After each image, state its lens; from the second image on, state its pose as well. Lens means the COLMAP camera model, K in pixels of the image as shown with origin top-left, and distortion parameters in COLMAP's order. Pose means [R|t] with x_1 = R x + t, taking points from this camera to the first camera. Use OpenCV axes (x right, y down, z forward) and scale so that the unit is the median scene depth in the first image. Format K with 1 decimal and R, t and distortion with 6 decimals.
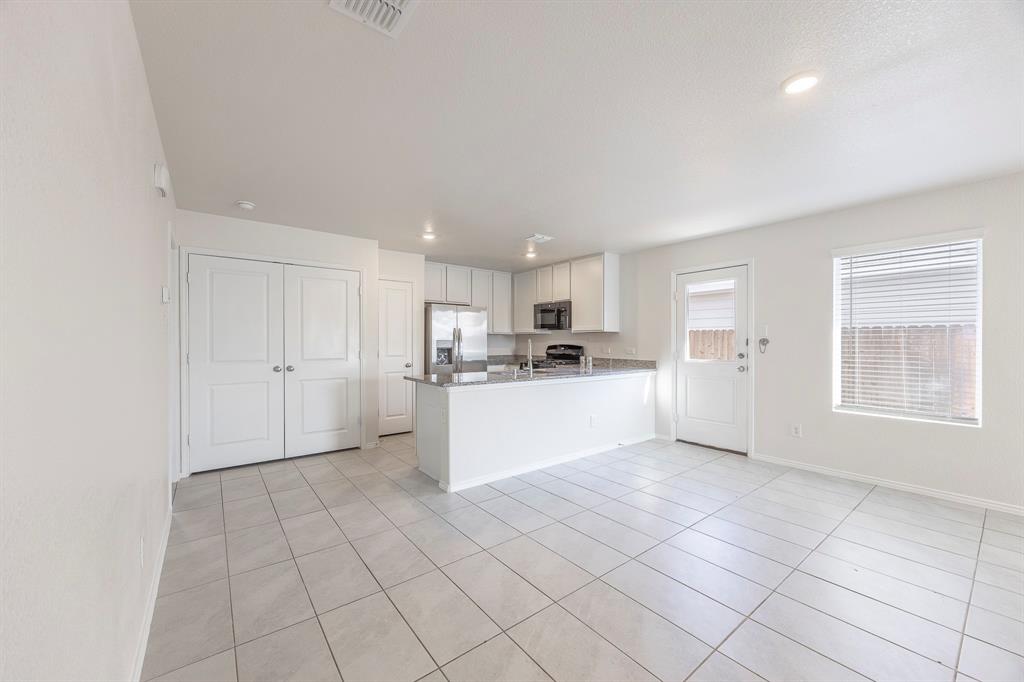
lens RADIAL K [[394.4, 0, 514.2], [0, 394.4, 342.2], [0, 0, 1]] dist [0.000029, -0.000724]
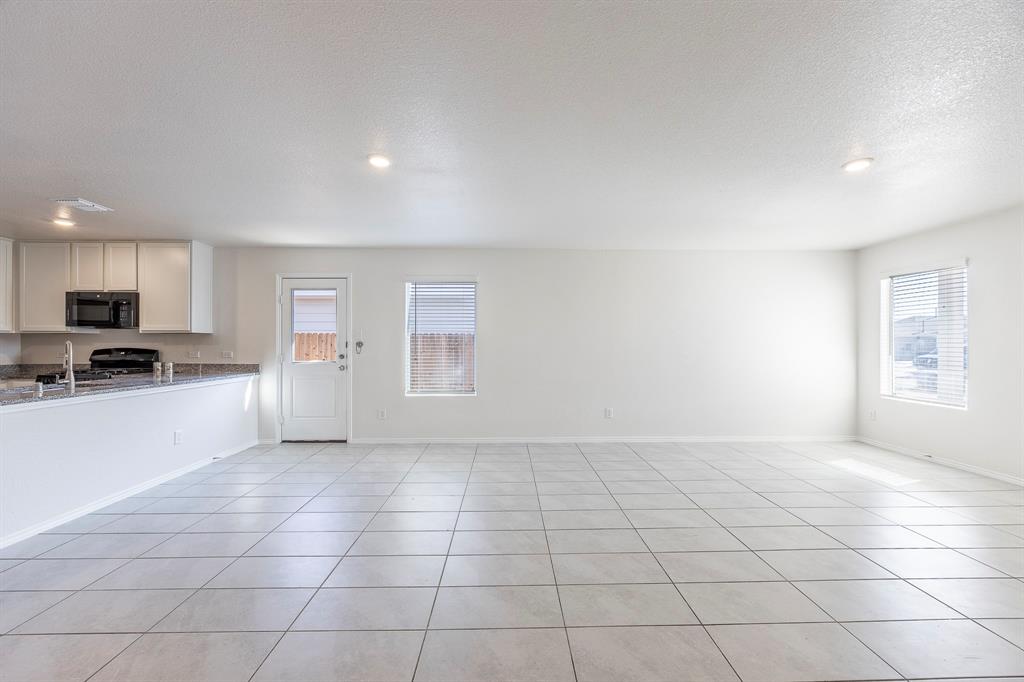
lens RADIAL K [[394.4, 0, 511.0], [0, 394.4, 344.6], [0, 0, 1]] dist [0.000029, -0.000724]
pose [[0.603228, -0.000678, 0.797569, -0.042060], [0.000637, 1.000000, 0.000369, -0.000881], [-0.797569, 0.000285, 0.603228, -0.083455]]
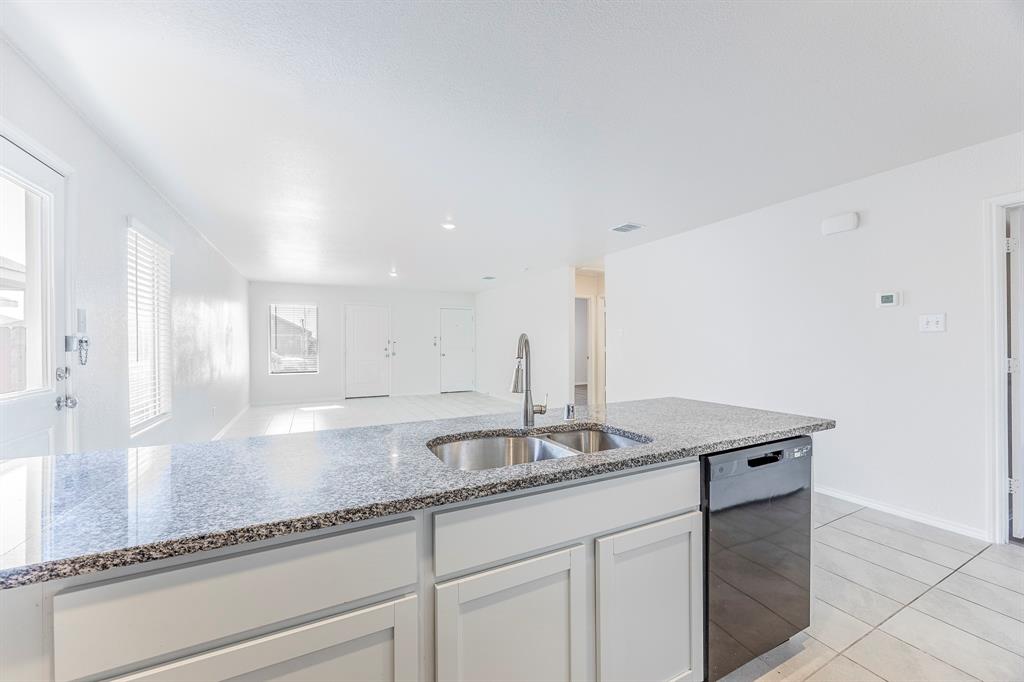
lens RADIAL K [[394.4, 0, 513.9], [0, 394.4, 340.9], [0, 0, 1]] dist [0.000029, -0.000724]
pose [[-0.981581, 0.005552, 0.190965, -0.017462], [0.005162, 0.999983, -0.002542, 0.000035], [-0.190976, -0.001509, -0.981594, 1.194963]]
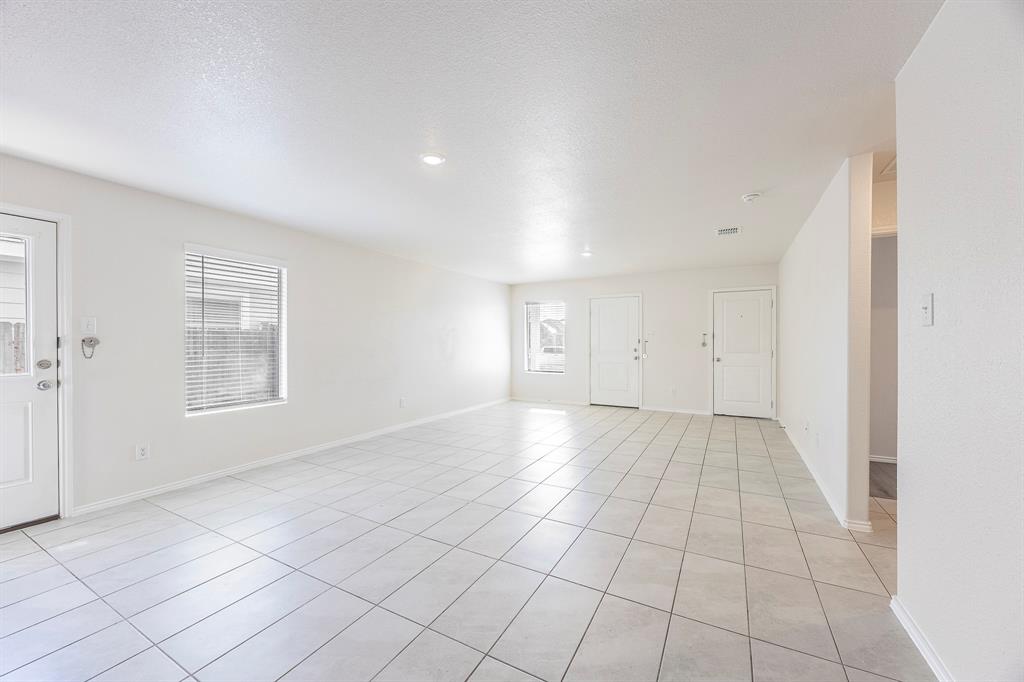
lens RADIAL K [[394.4, 0, 514.0], [0, 394.4, 345.2], [0, 0, 1]] dist [0.000029, -0.000724]
pose [[-0.395392, -0.005268, 0.918497, -0.265174], [0.003419, 0.999968, 0.007207, 0.001407], [-0.918506, 0.005990, -0.395362, 0.498463]]
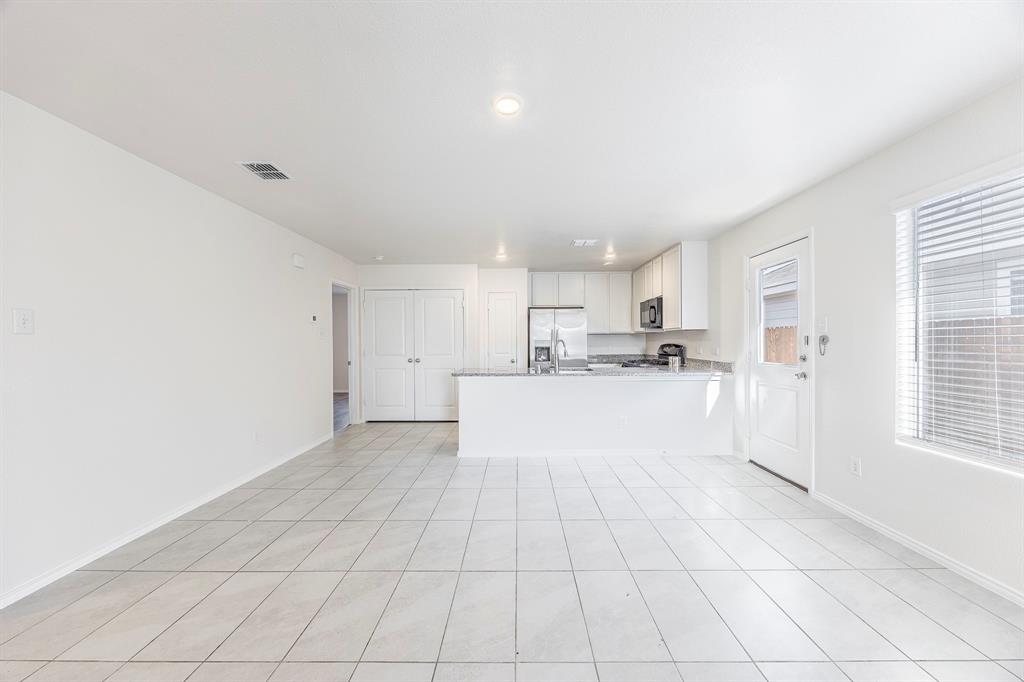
lens RADIAL K [[394.4, 0, 515.7], [0, 394.4, 341.0], [0, 0, 1]] dist [0.000029, -0.000724]
pose [[0.784393, -0.005989, -0.620235, 0.545979], [0.005712, 0.999981, -0.002432, -0.000395], [0.620238, -0.001635, 0.784412, 0.060167]]
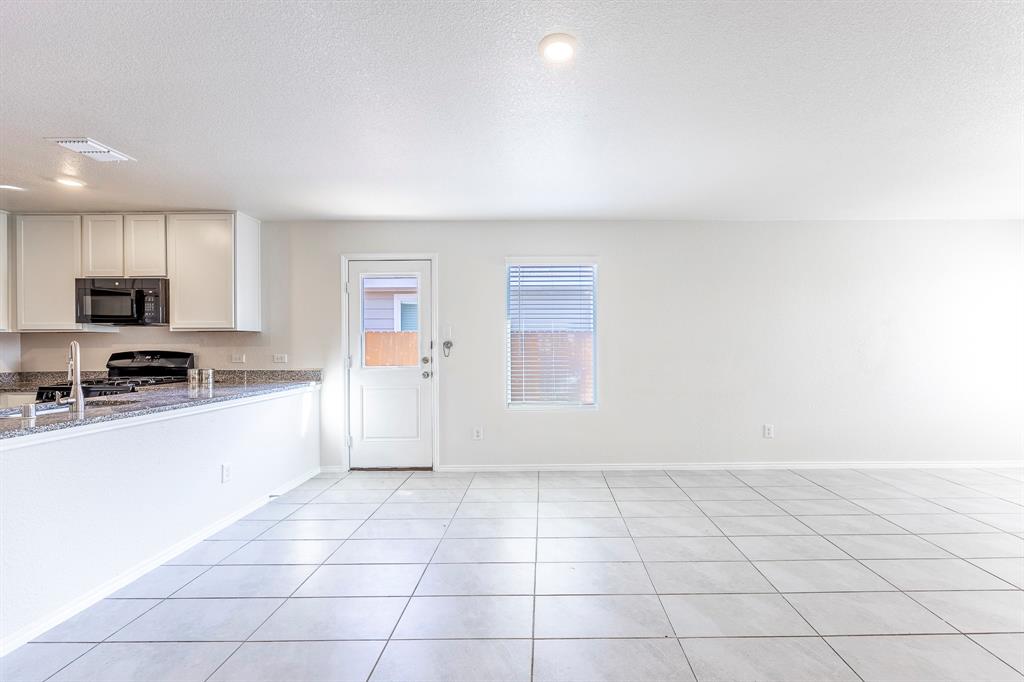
lens RADIAL K [[419.0, 0, 545.1], [0, 419.0, 346.7], [0, 0, 1]] dist [-0.005869, 0.001099]
pose [[0.611937, -0.007481, 0.790871, -0.011632], [0.006066, 0.999970, 0.004766, 0.000367], [-0.790883, 0.001881, 0.611964, 0.176368]]
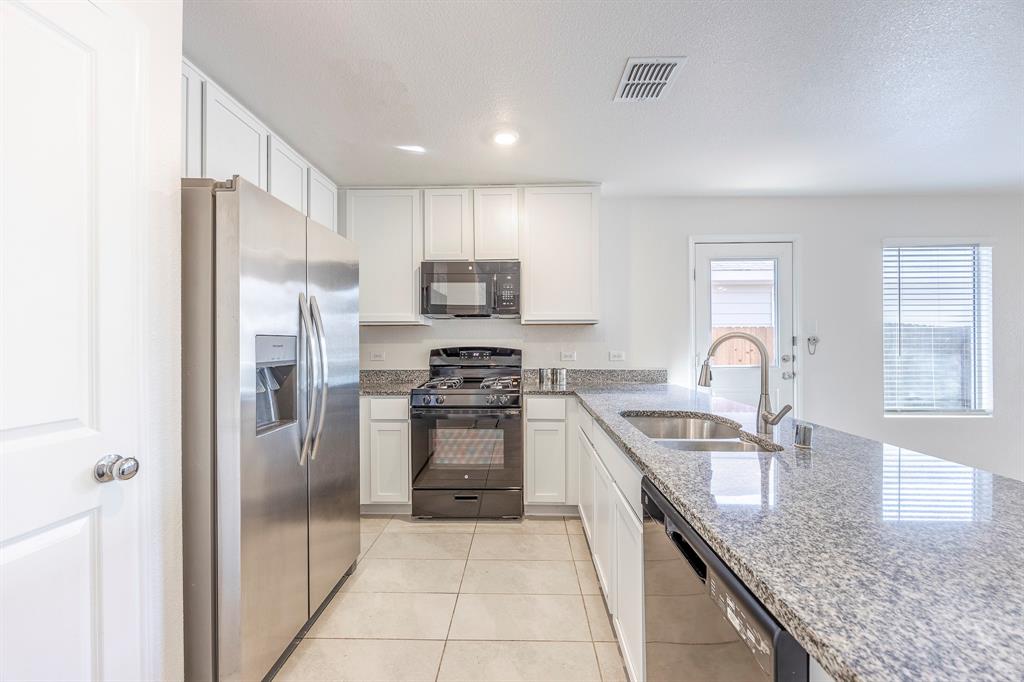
lens RADIAL K [[394.4, 0, 513.1], [0, 394.4, 340.6], [0, 0, 1]] dist [0.000029, -0.000724]
pose [[0.633744, 0.001887, 0.773541, -0.322315], [0.003379, 0.999981, -0.005208, 0.000979], [-0.773536, 0.005914, 0.633725, 0.822923]]
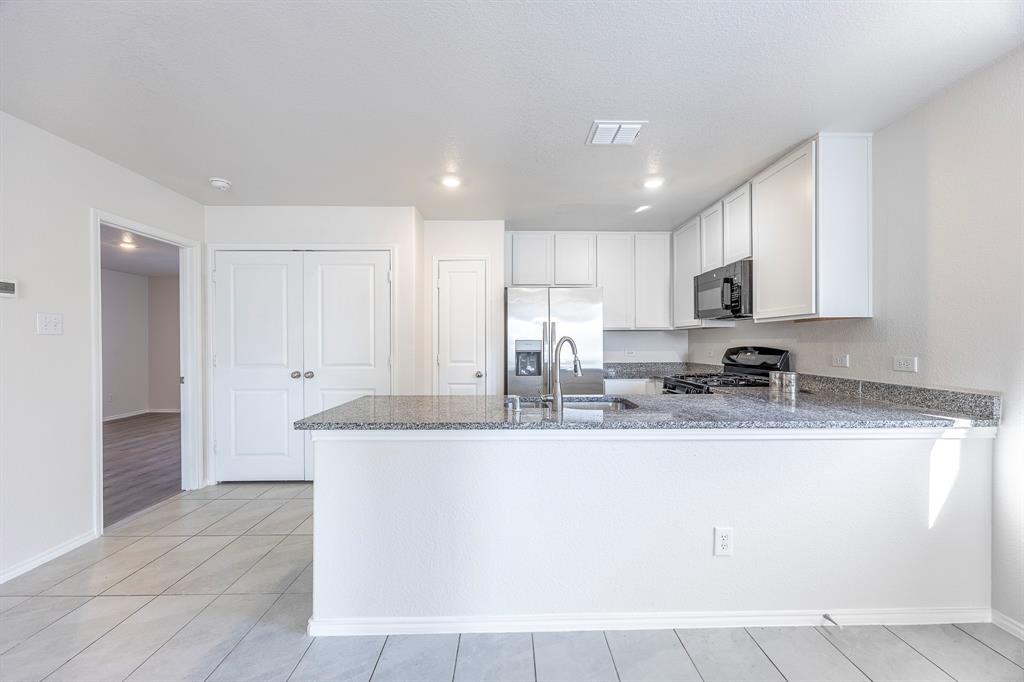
lens RADIAL K [[394.4, 0, 514.6], [0, 394.4, 342.6], [0, 0, 1]] dist [0.000029, -0.000724]
pose [[0.800110, -0.002920, -0.599847, 0.245819], [0.003325, 0.999994, -0.000433, -0.000047], [0.599844, -0.001648, 0.800115, 0.507381]]
